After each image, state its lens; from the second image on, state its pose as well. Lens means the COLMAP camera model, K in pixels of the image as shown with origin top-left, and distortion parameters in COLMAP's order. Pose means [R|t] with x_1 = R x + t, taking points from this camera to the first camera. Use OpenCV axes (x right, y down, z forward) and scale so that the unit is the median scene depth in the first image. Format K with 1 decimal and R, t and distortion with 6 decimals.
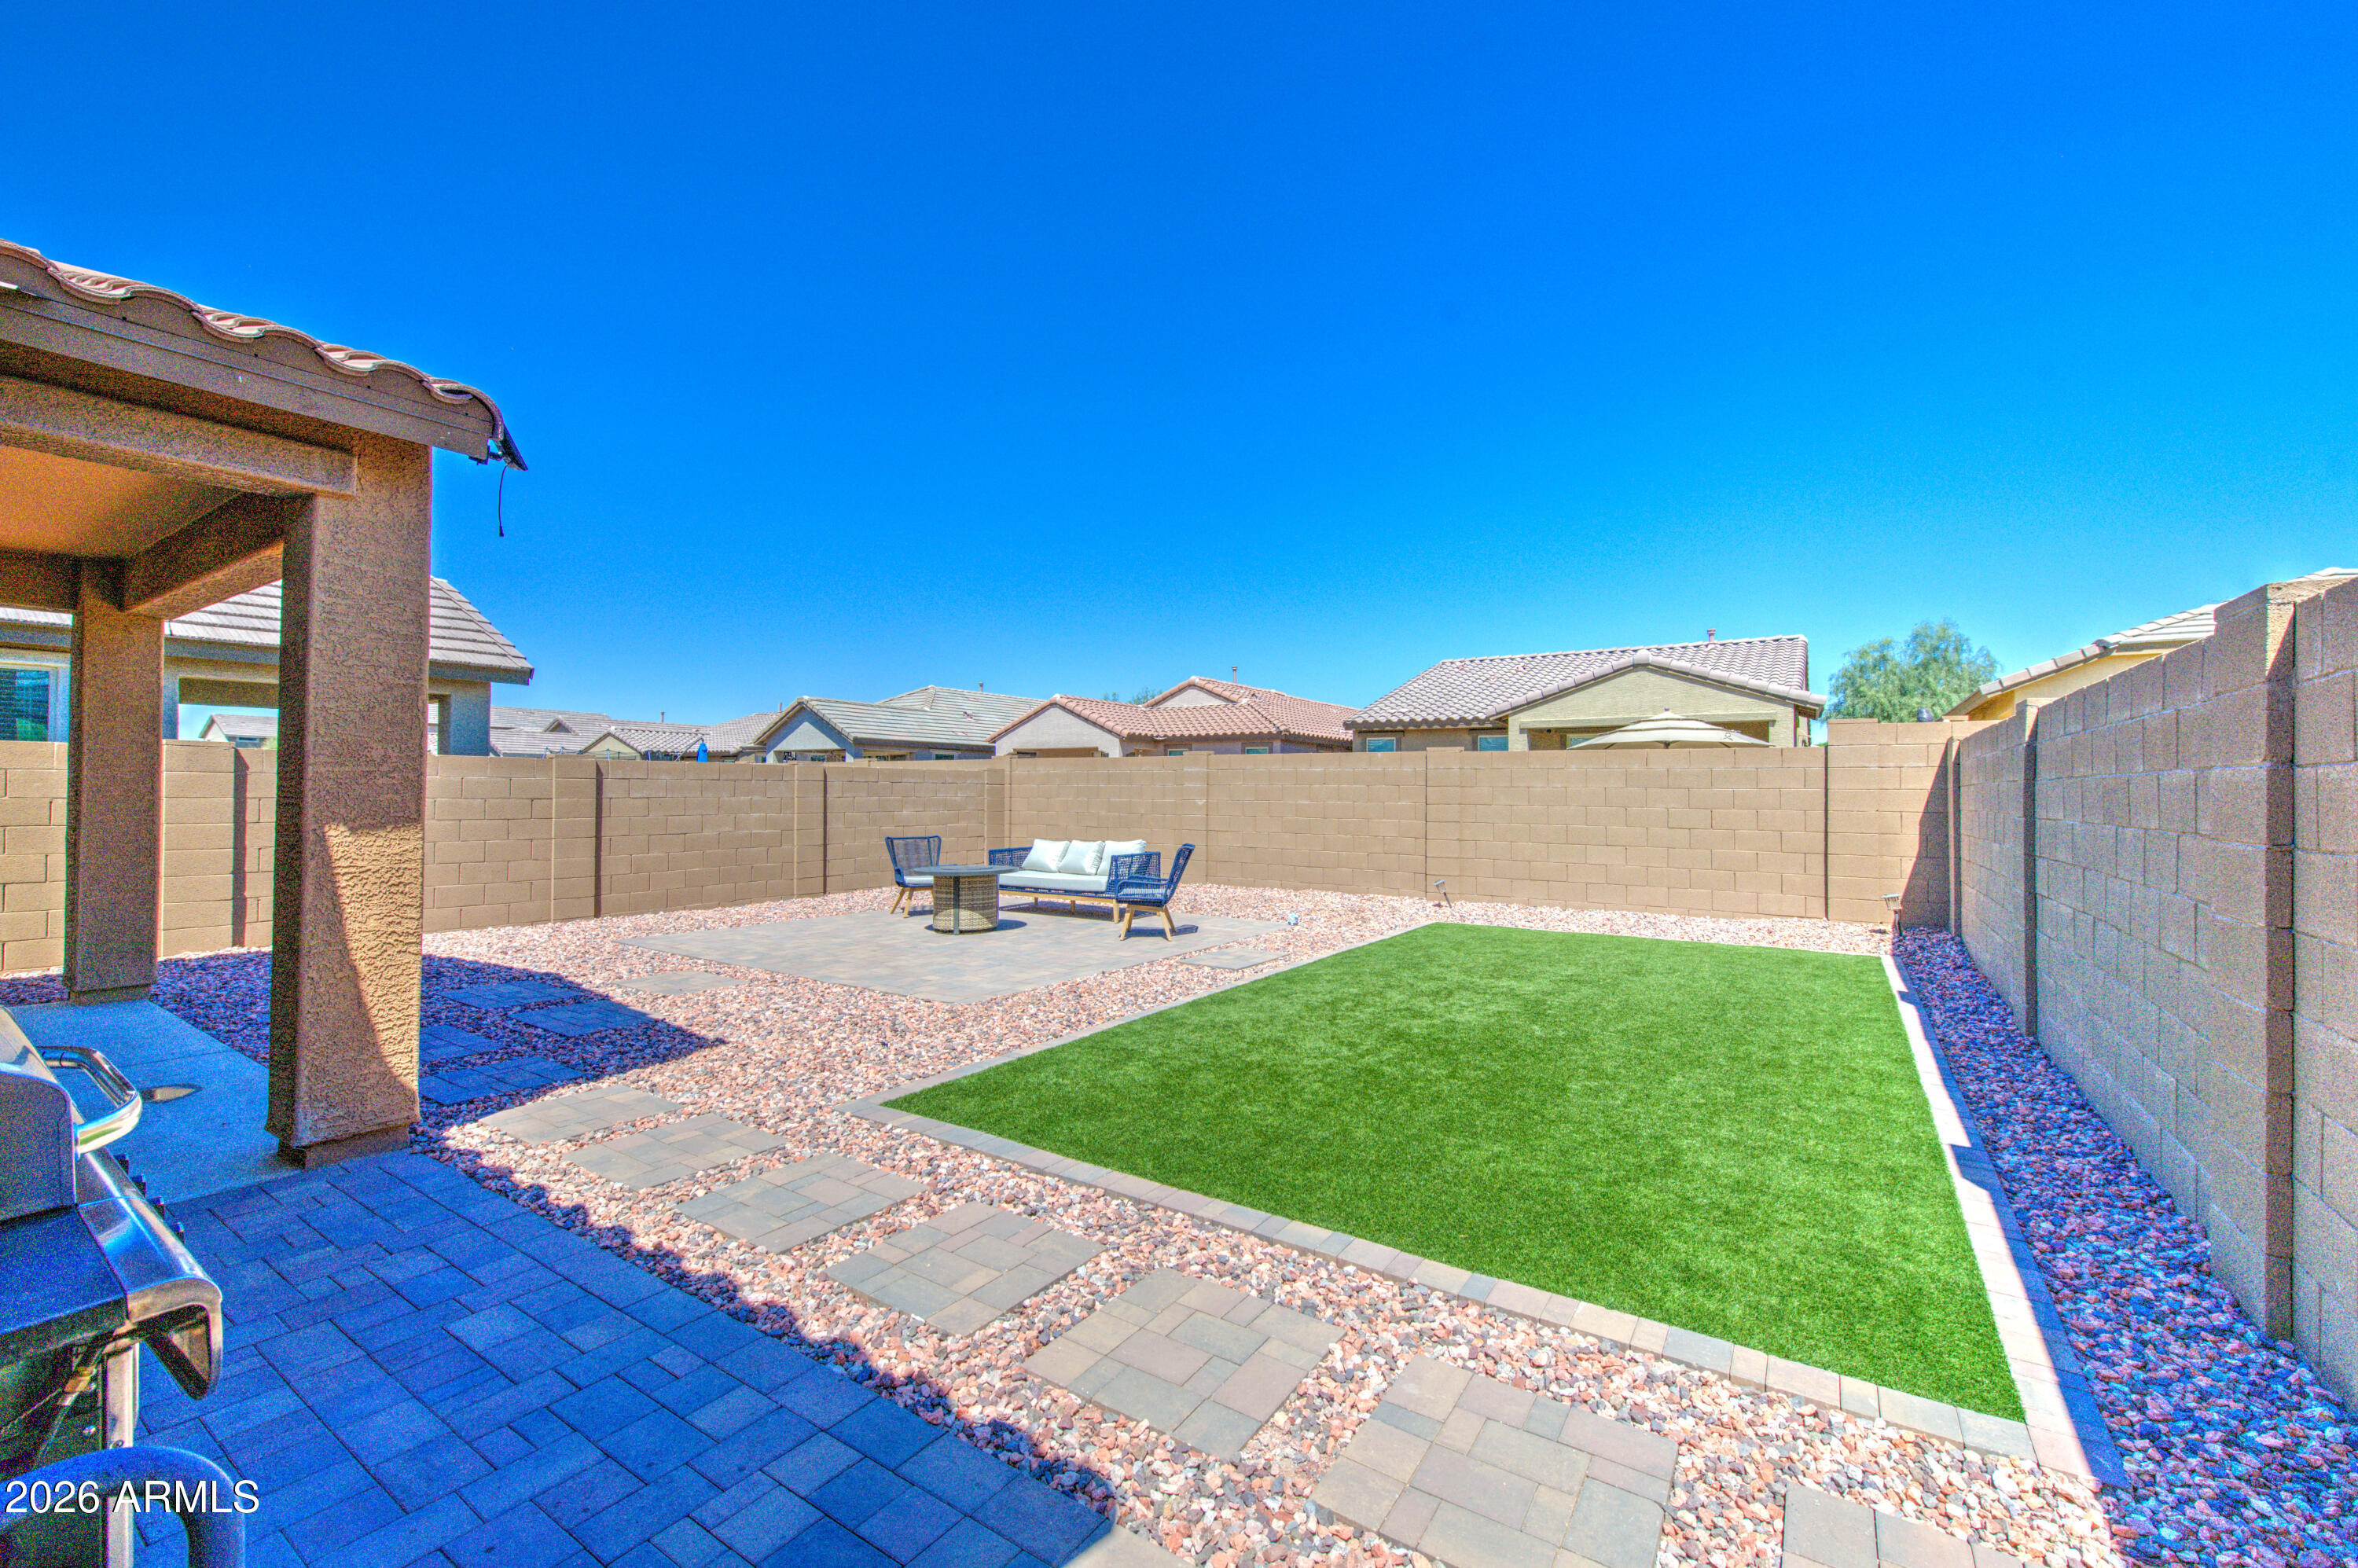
lens RADIAL K [[965.2, 0, 1186.0], [0, 965.2, 782.8], [0, 0, 1]] dist [-0.000052, 0.000007]
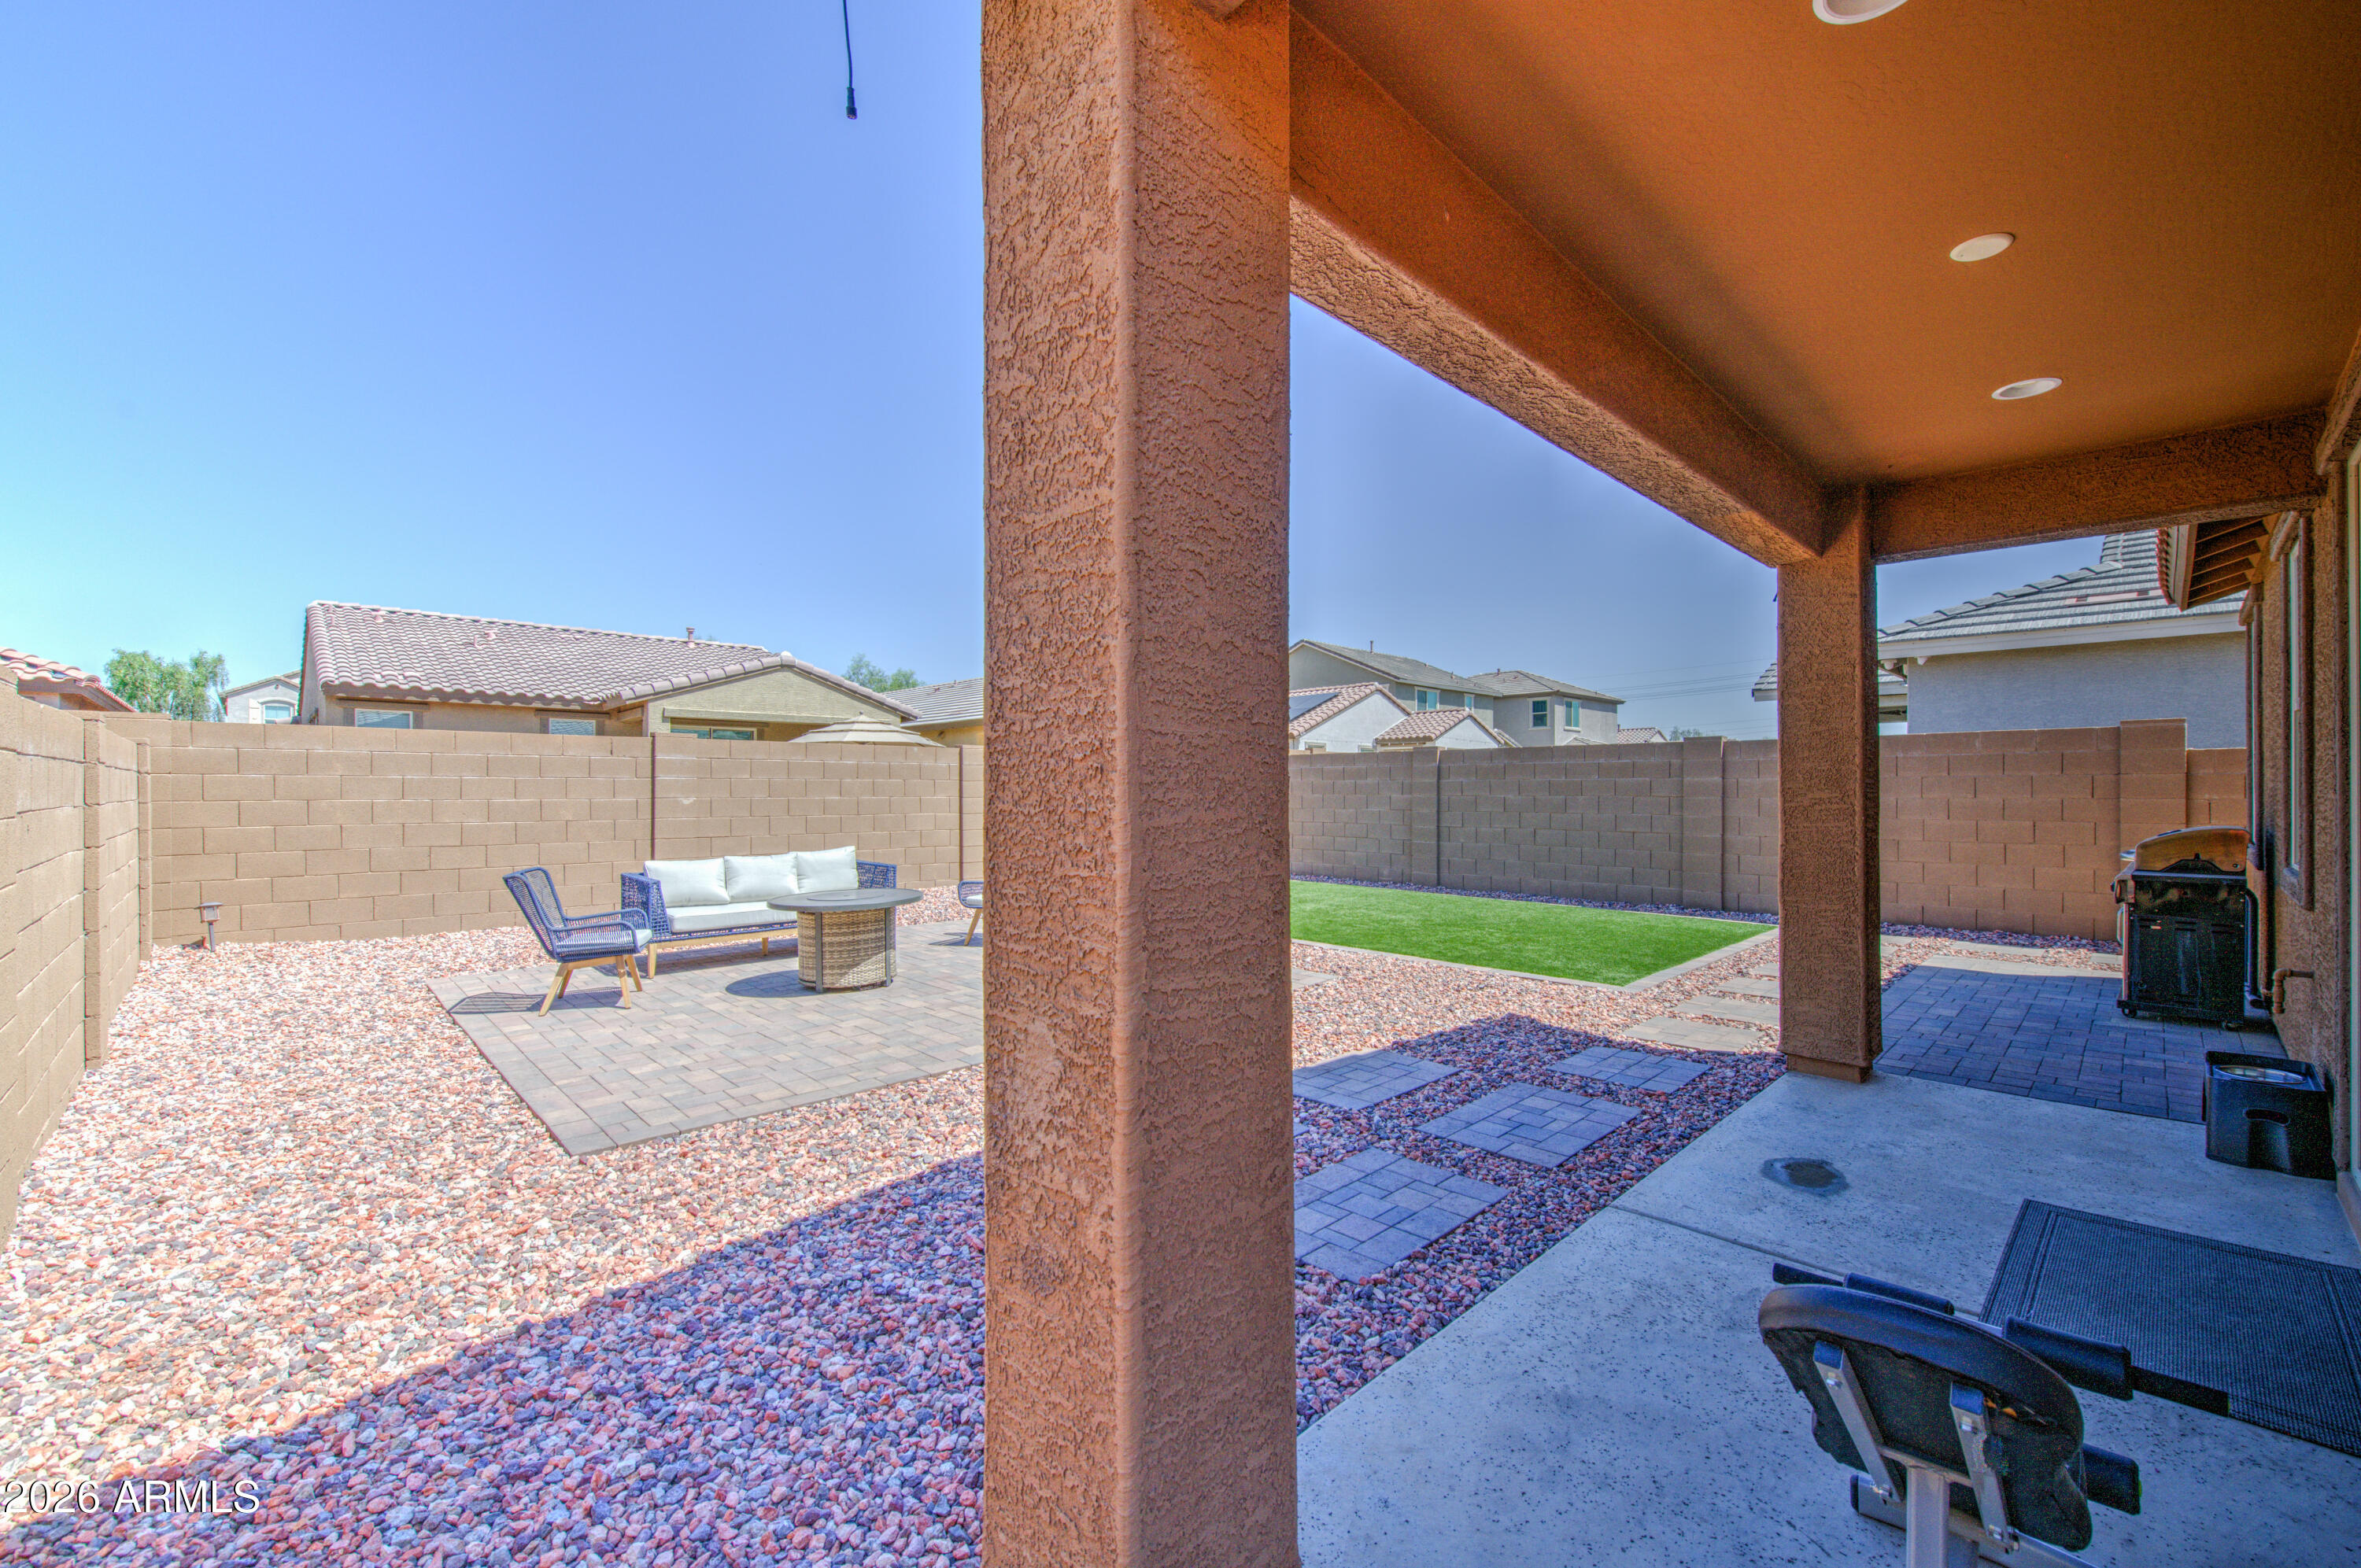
lens RADIAL K [[966.3, 0, 1186.3], [0, 966.3, 786.8], [0, 0, 1]] dist [-0.000052, 0.000007]
pose [[0.214263, -0.004190, 0.976767, -0.472988], [-0.009979, 0.999929, 0.006478, 0.000399], [-0.976725, -0.011135, 0.214206, 0.333488]]
